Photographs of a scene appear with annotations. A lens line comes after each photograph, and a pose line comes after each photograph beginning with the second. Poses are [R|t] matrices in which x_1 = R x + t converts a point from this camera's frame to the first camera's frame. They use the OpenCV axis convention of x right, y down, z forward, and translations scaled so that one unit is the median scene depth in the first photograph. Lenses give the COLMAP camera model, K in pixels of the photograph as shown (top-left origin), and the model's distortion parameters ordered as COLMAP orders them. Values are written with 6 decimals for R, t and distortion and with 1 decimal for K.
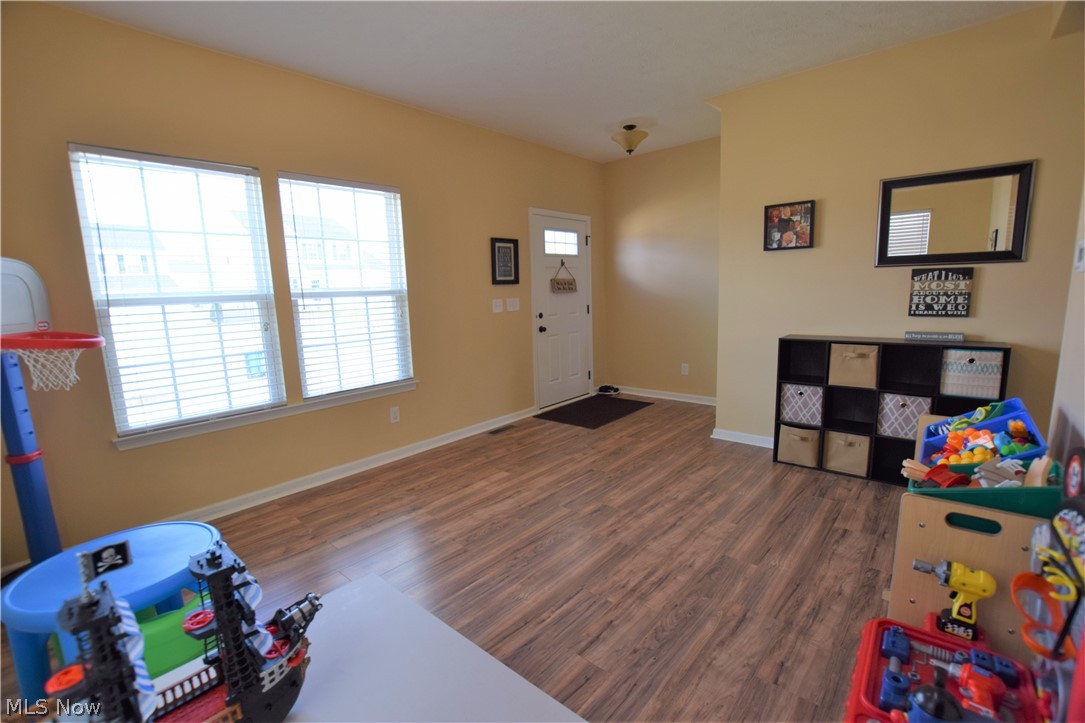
lens RADIAL K [[478.0, 0, 542.8], [0, 478.0, 362.9], [0, 0, 1]] dist [-0.023887, 0.002242]
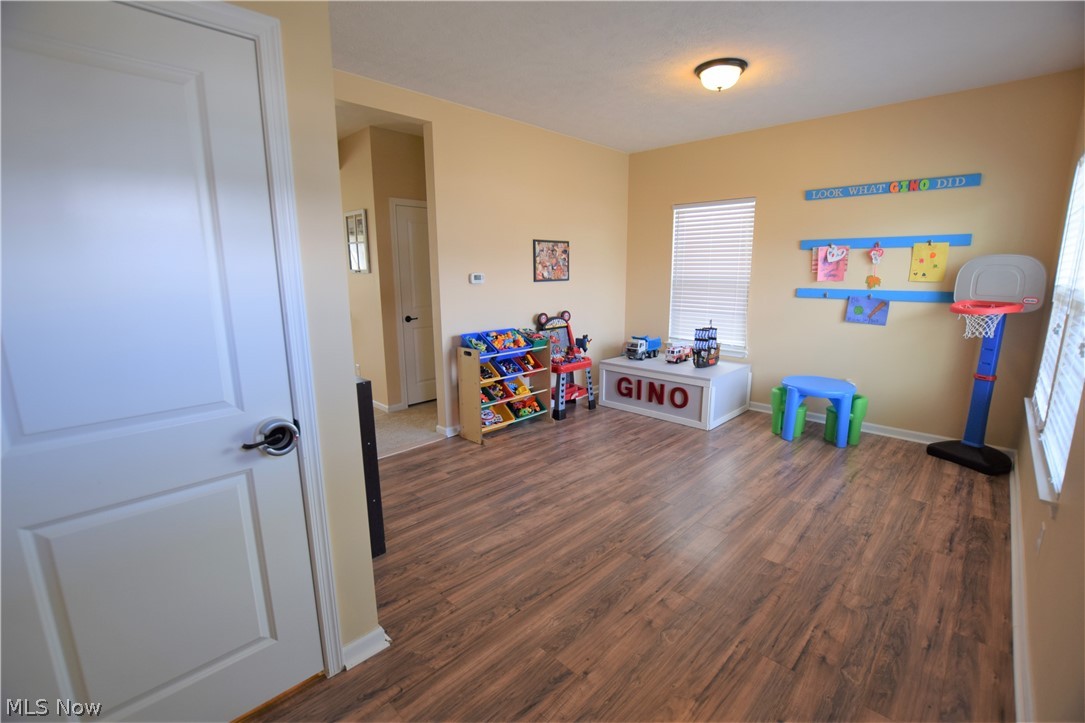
lens RADIAL K [[478.0, 0, 542.5], [0, 478.0, 365.7], [0, 0, 1]] dist [-0.023887, 0.002242]
pose [[-0.997987, 0.024807, 0.058369, 0.240767], [0.043354, 0.938563, 0.342375, -0.330401], [-0.046290, 0.344216, -0.937749, 1.824990]]
